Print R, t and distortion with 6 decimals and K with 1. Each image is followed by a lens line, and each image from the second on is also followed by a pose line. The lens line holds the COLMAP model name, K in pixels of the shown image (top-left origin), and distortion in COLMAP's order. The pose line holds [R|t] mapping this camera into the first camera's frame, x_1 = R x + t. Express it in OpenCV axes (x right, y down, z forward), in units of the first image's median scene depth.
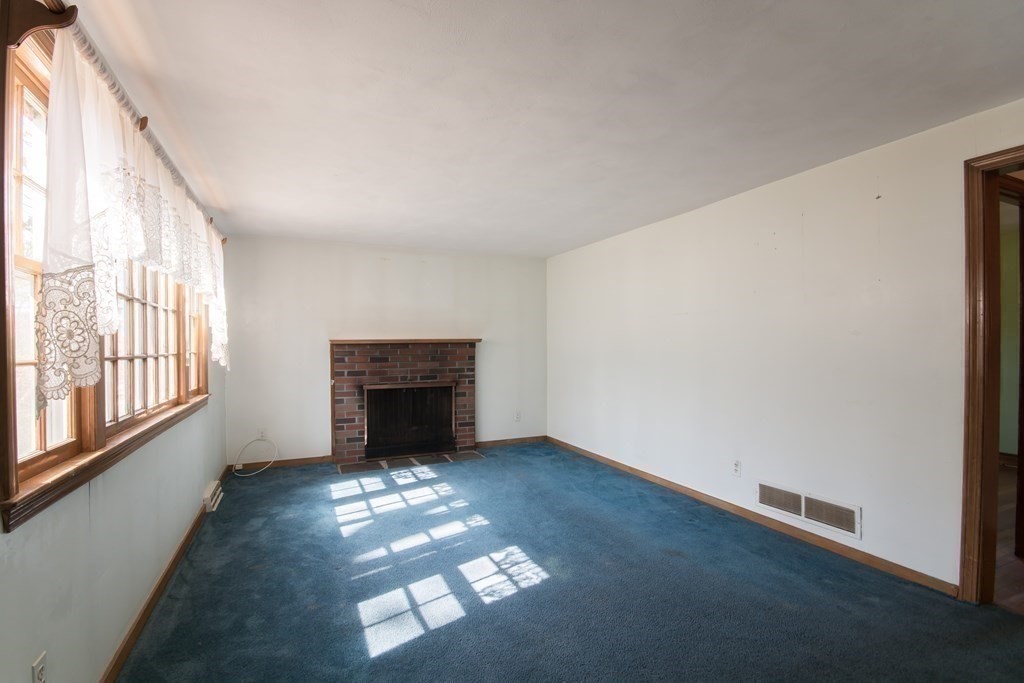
lens RADIAL K [[470.5, 0, 507.7], [0, 470.5, 345.5], [0, 0, 1]] dist [-0.003737, -0.001585]
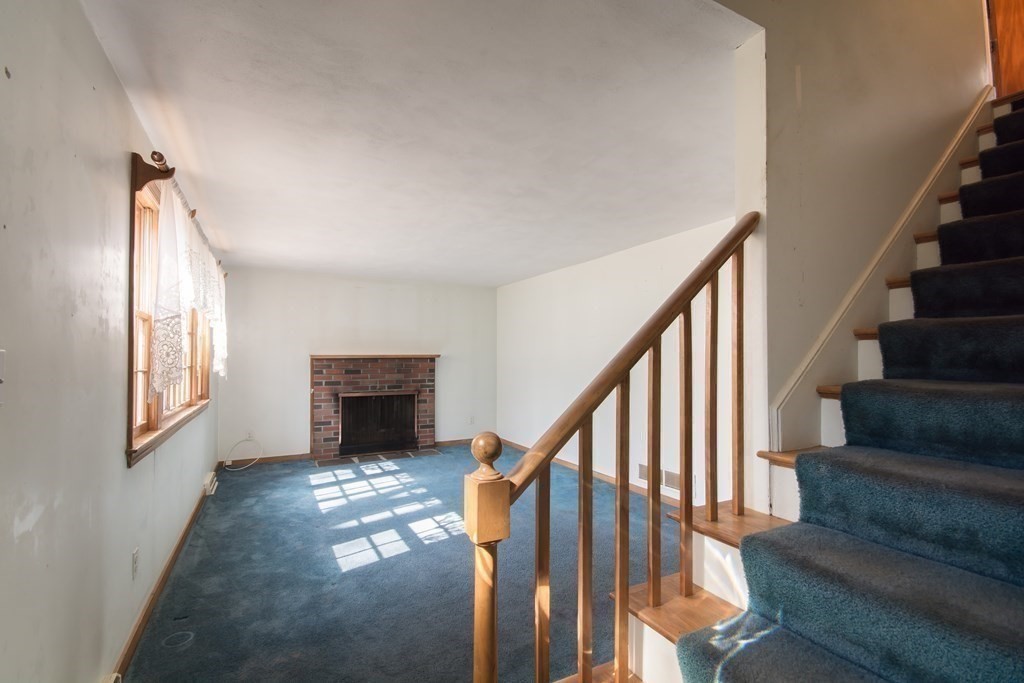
lens RADIAL K [[470.5, 0, 518.4], [0, 470.5, 347.1], [0, 0, 1]] dist [-0.003737, -0.001585]
pose [[0.997725, 0.005941, 0.067151, 0.100834], [-0.004174, 0.999642, -0.026424, -0.004265], [-0.067284, 0.026084, 0.997393, -0.334716]]
